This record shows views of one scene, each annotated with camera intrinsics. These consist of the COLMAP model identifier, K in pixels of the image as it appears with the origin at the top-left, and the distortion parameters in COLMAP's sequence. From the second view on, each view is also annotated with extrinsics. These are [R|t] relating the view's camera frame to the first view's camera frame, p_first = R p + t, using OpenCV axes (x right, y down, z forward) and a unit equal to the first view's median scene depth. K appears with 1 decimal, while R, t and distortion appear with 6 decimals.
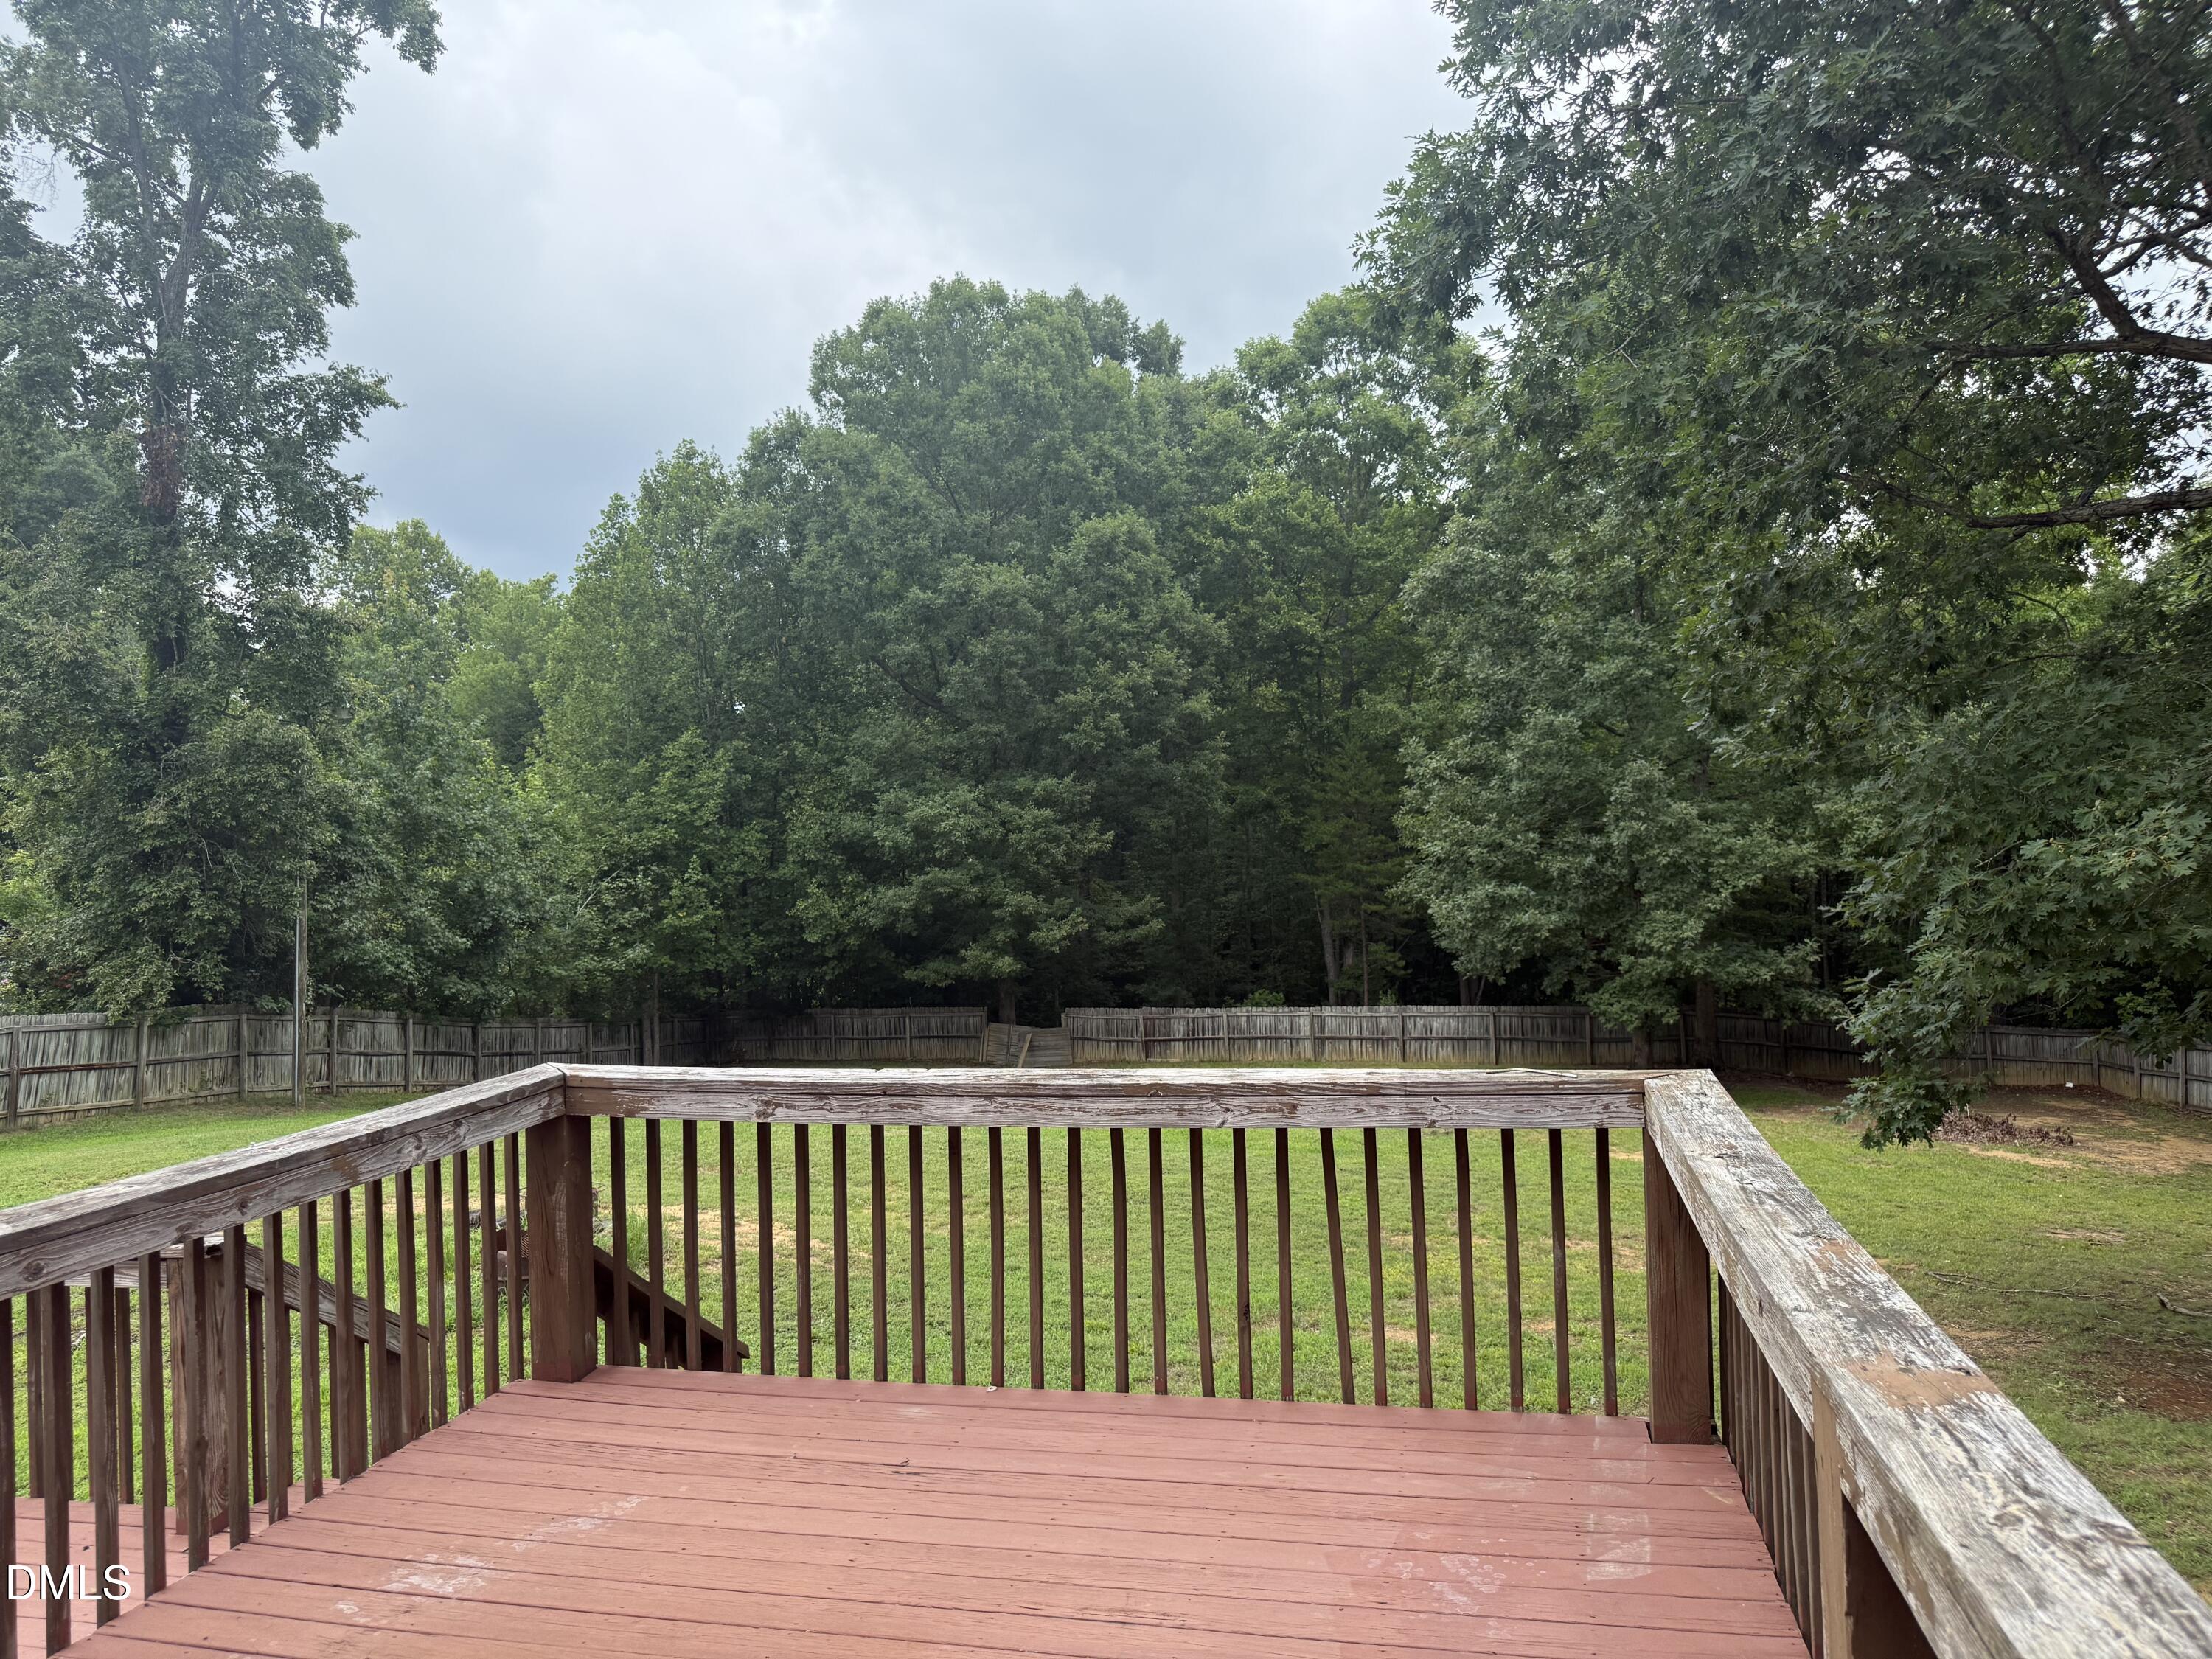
lens RADIAL K [[1536.7, 0, 1106.0], [0, 1536.7, 829.5], [0, 0, 1]] dist [0.117102, -0.166932]
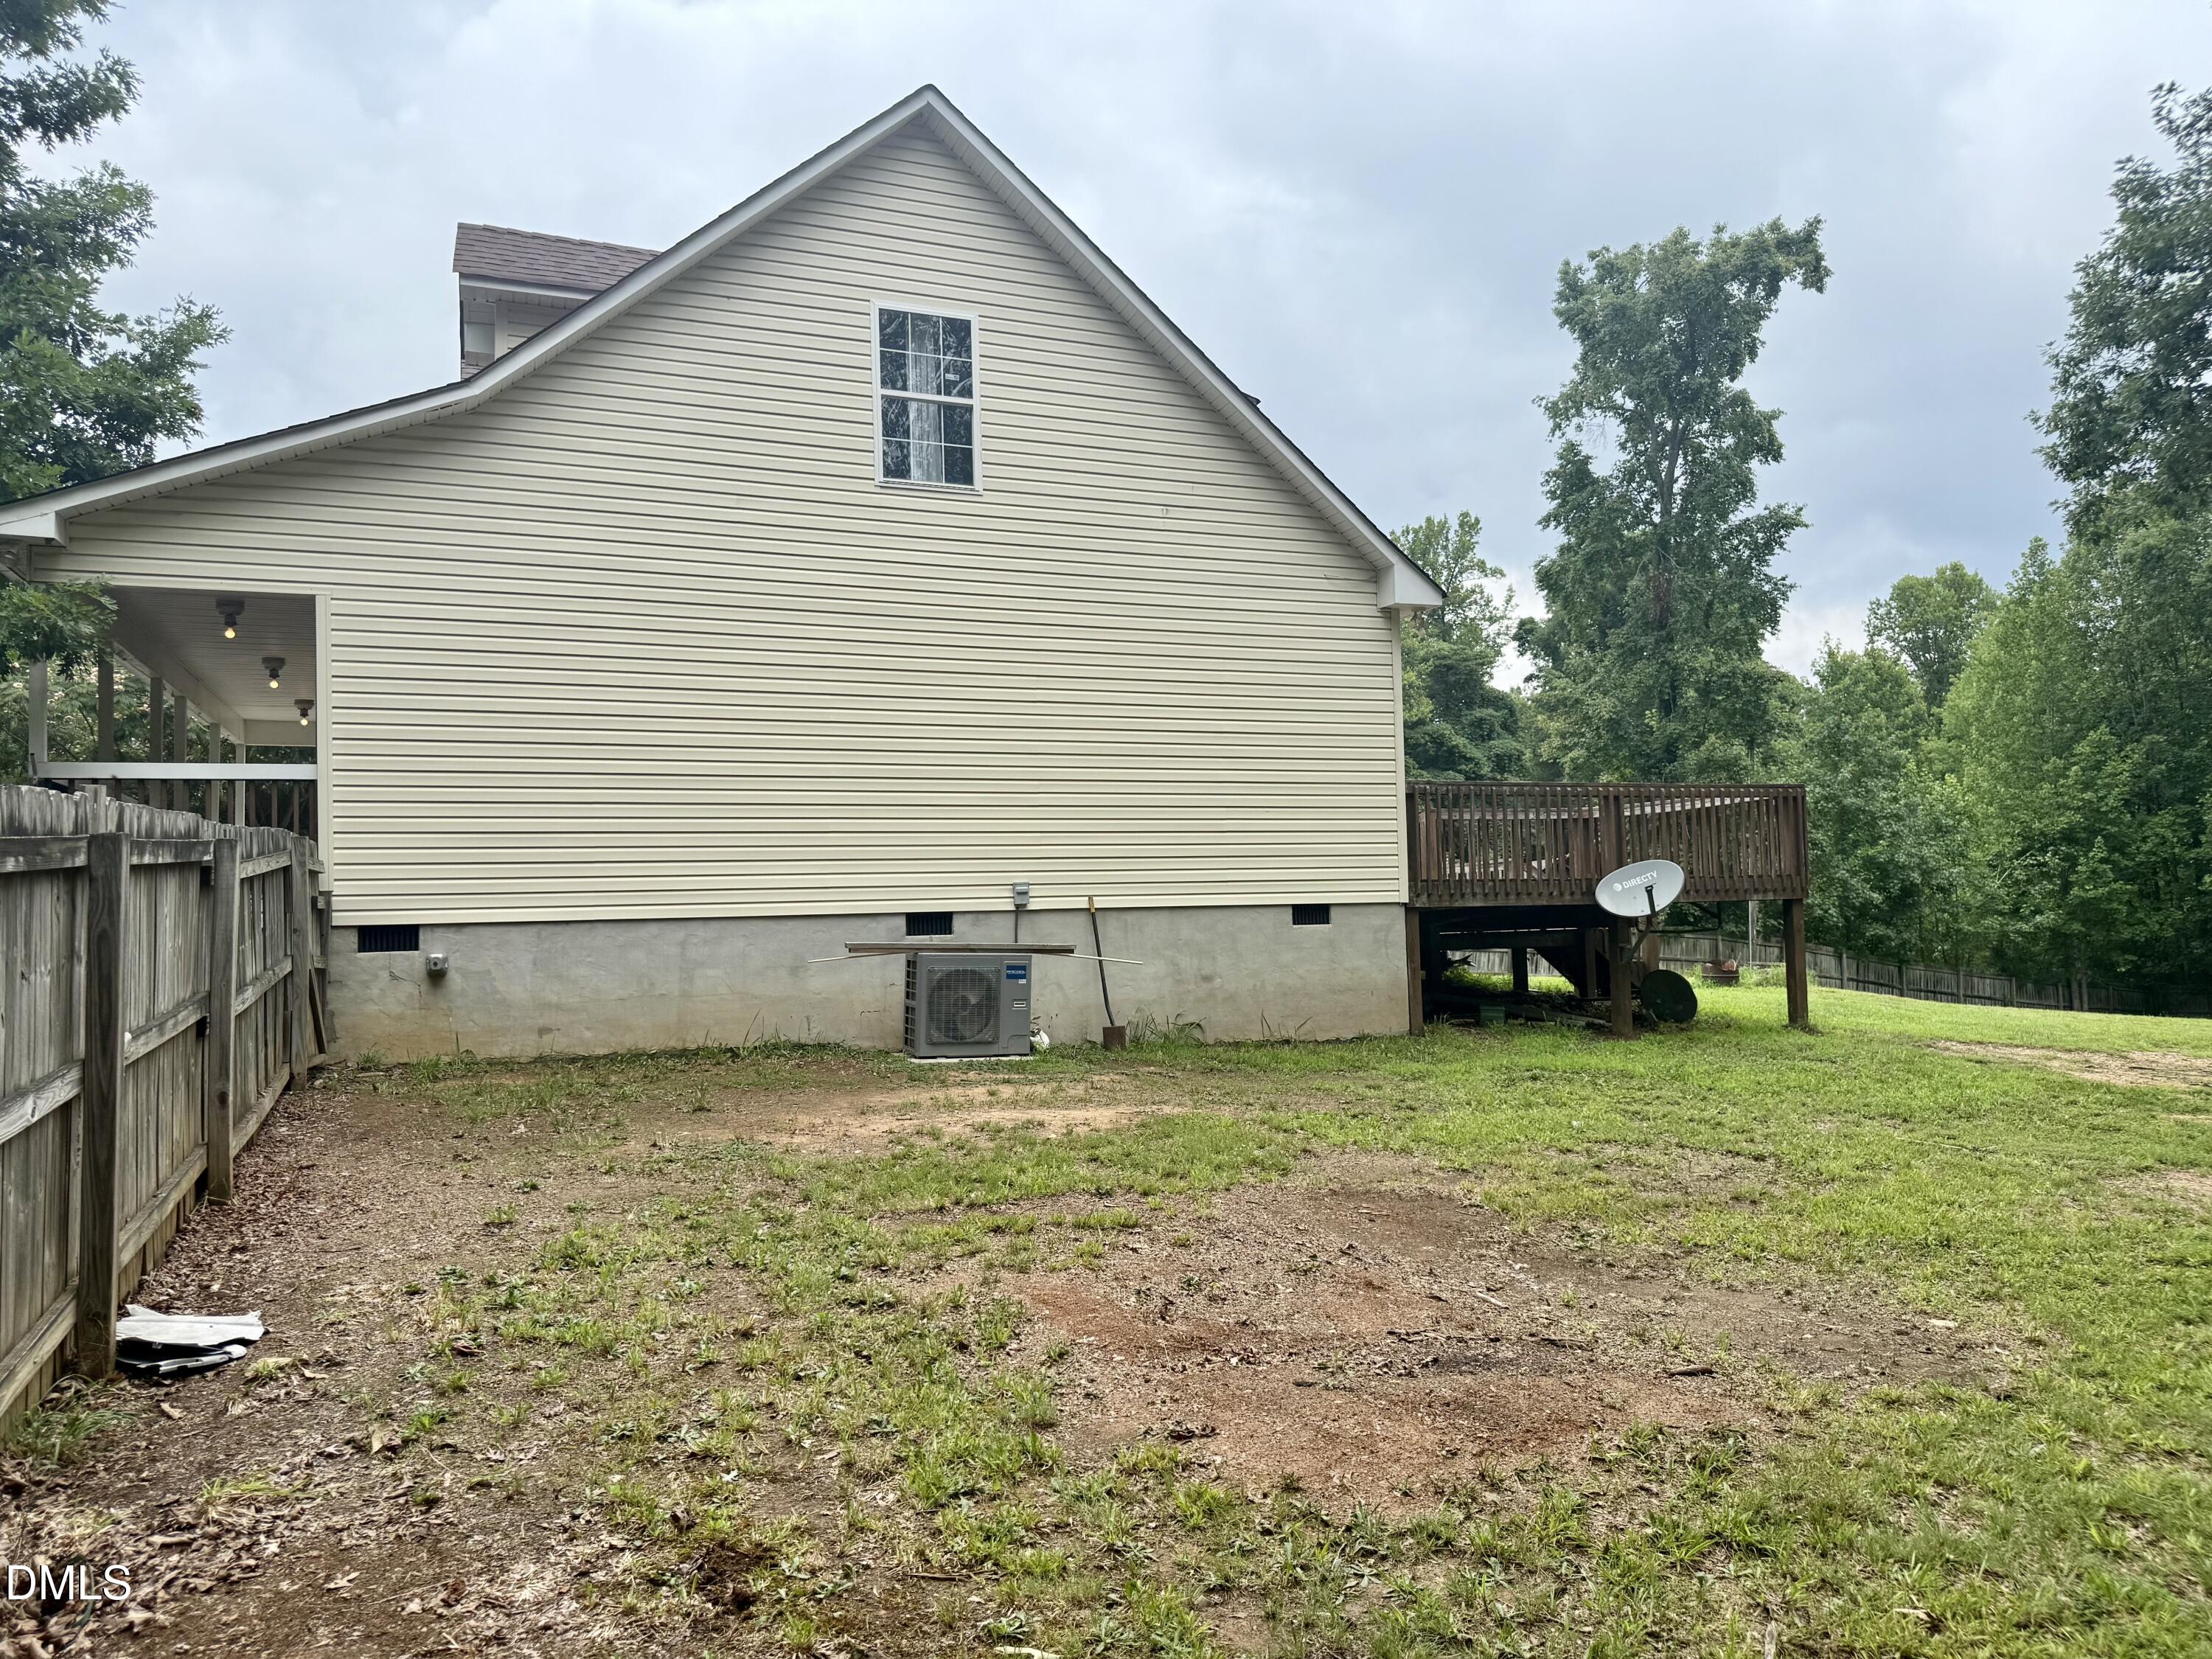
lens RADIAL K [[1536.7, 0, 1106.0], [0, 1536.7, 829.5], [0, 0, 1]] dist [0.117102, -0.166932]
pose [[0.575727, -0.034972, -0.816894, 0.283454], [0.013737, 0.999358, -0.033101, 0.043220], [0.817526, 0.007835, 0.575838, -0.301123]]
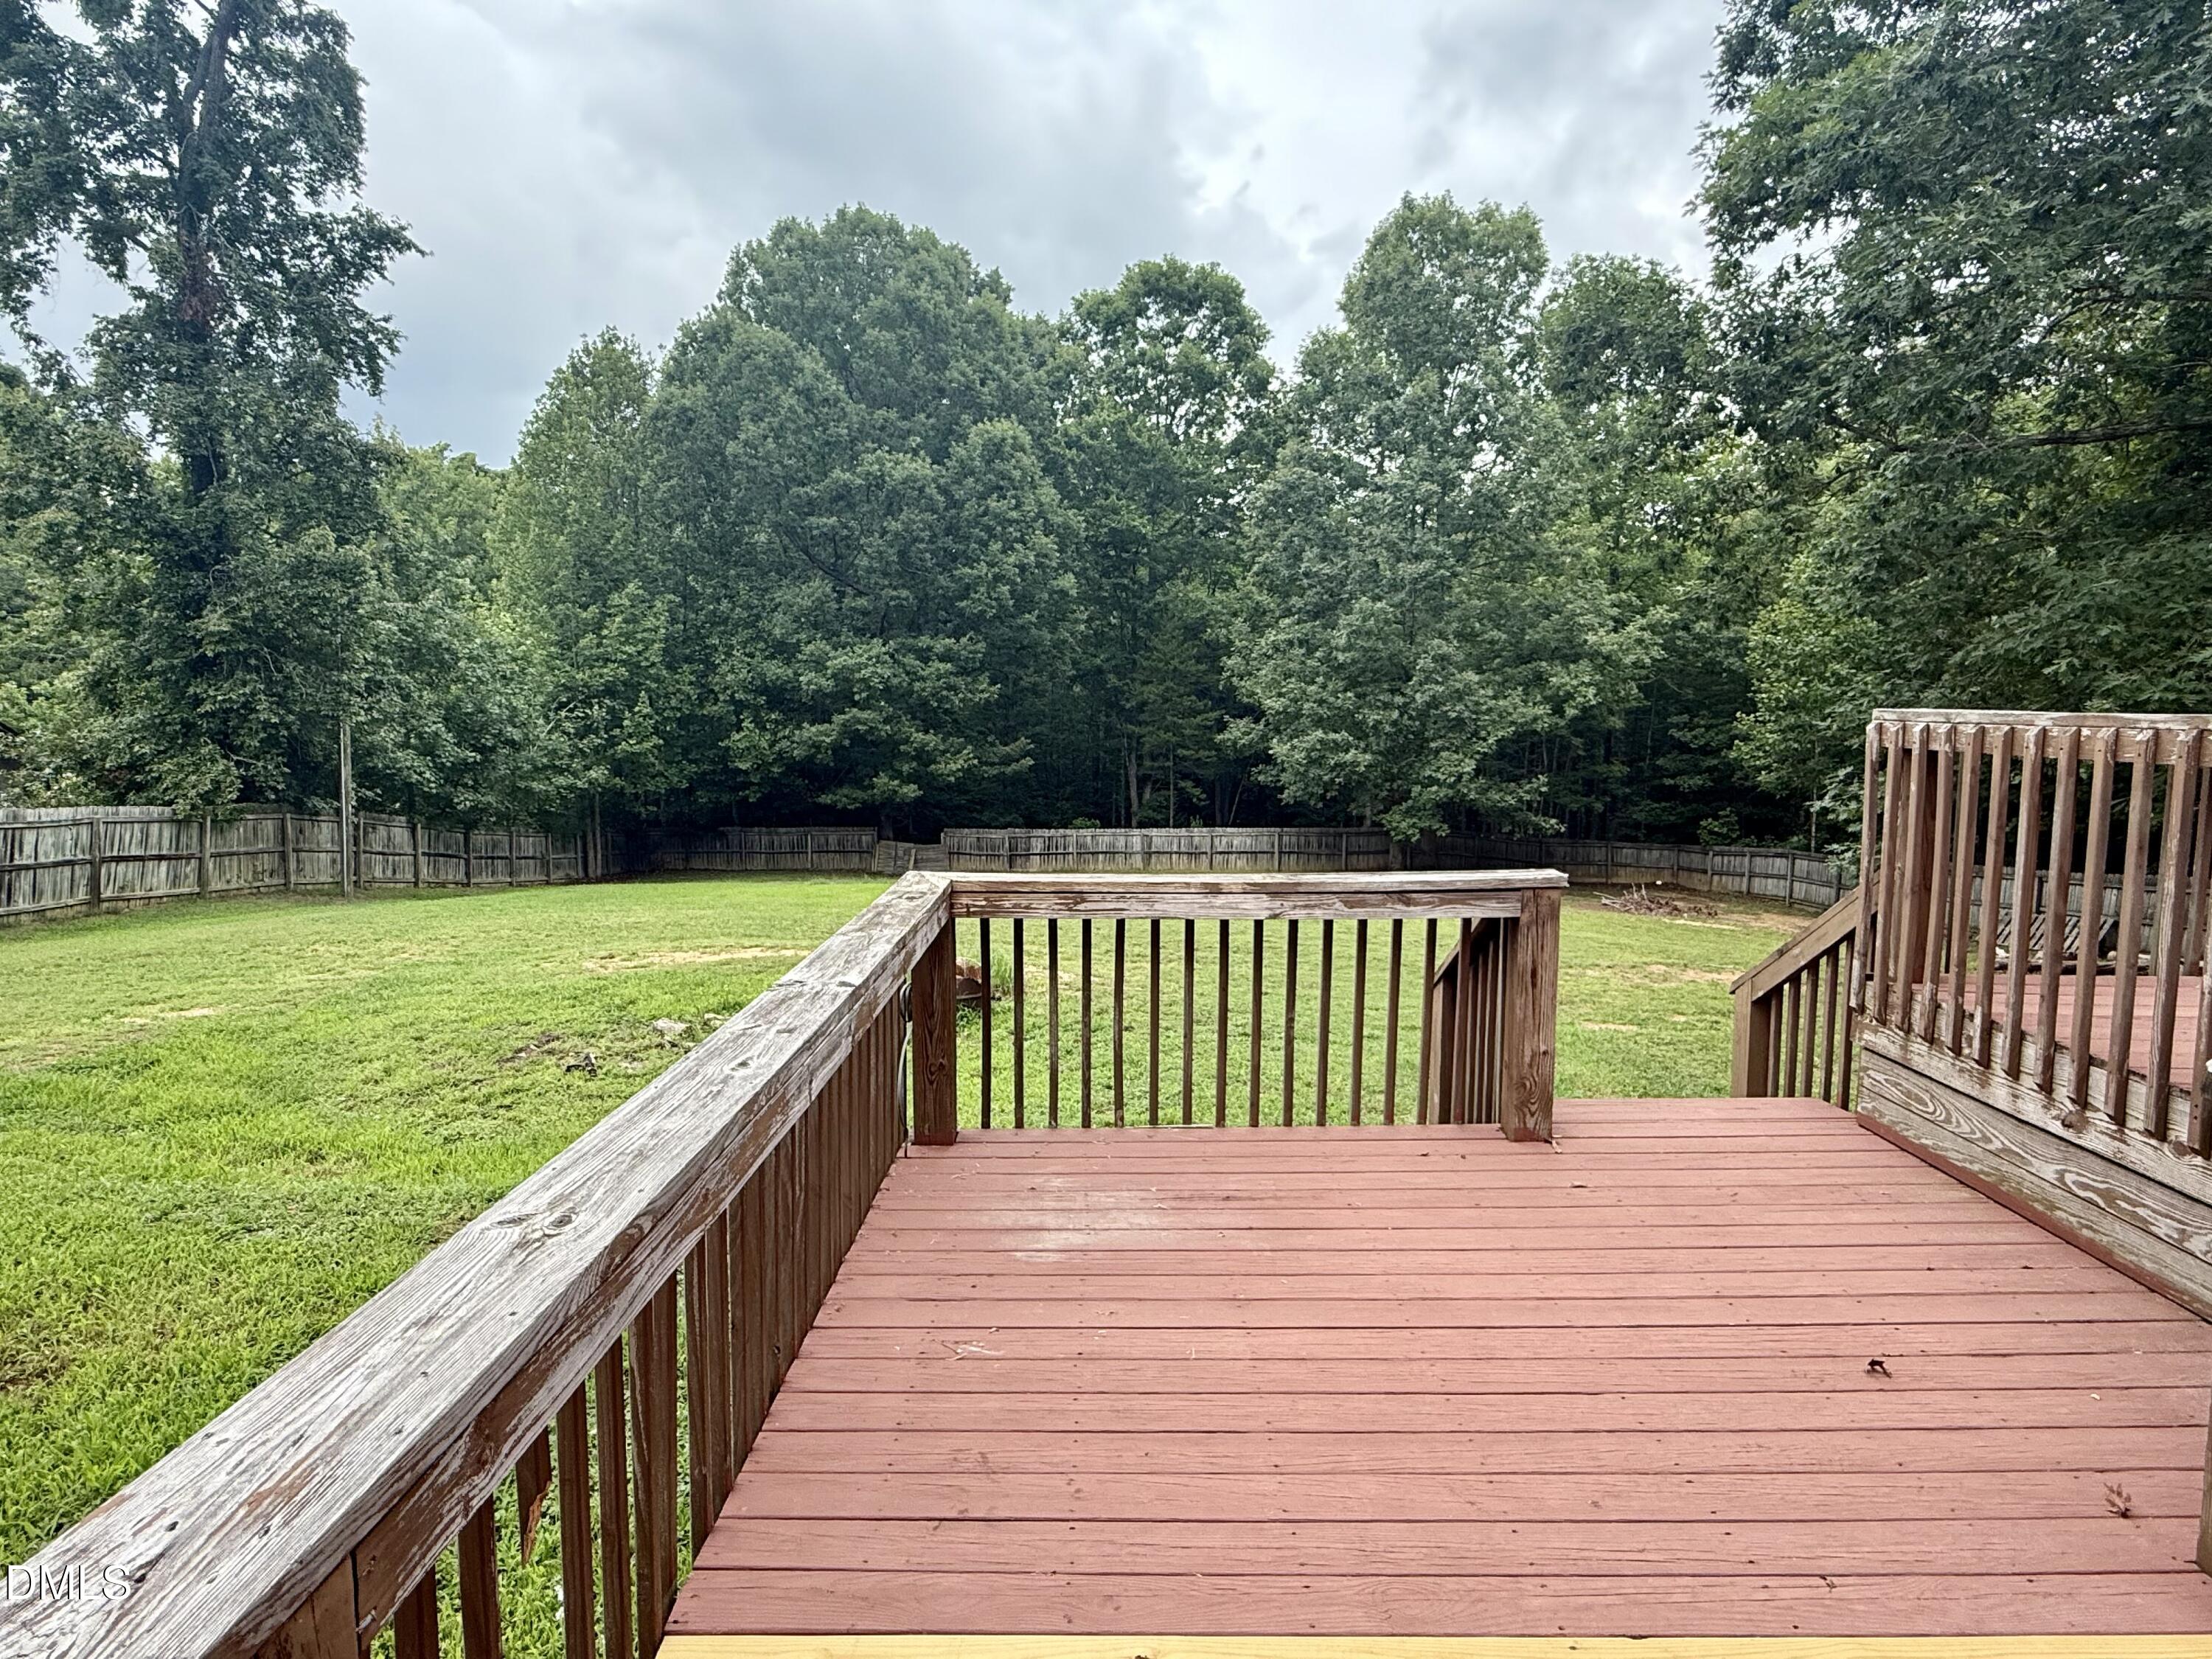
lens RADIAL K [[1198.9, 0, 1106.0], [0, 1198.9, 829.5], [0, 0, 1]] dist [-0.011346, 0.001500]
pose [[0.973563, 0.008655, 0.228253, -0.142841], [-0.031646, 0.994756, 0.097257, 0.023112], [-0.226214, -0.101909, 0.968732, 0.047730]]
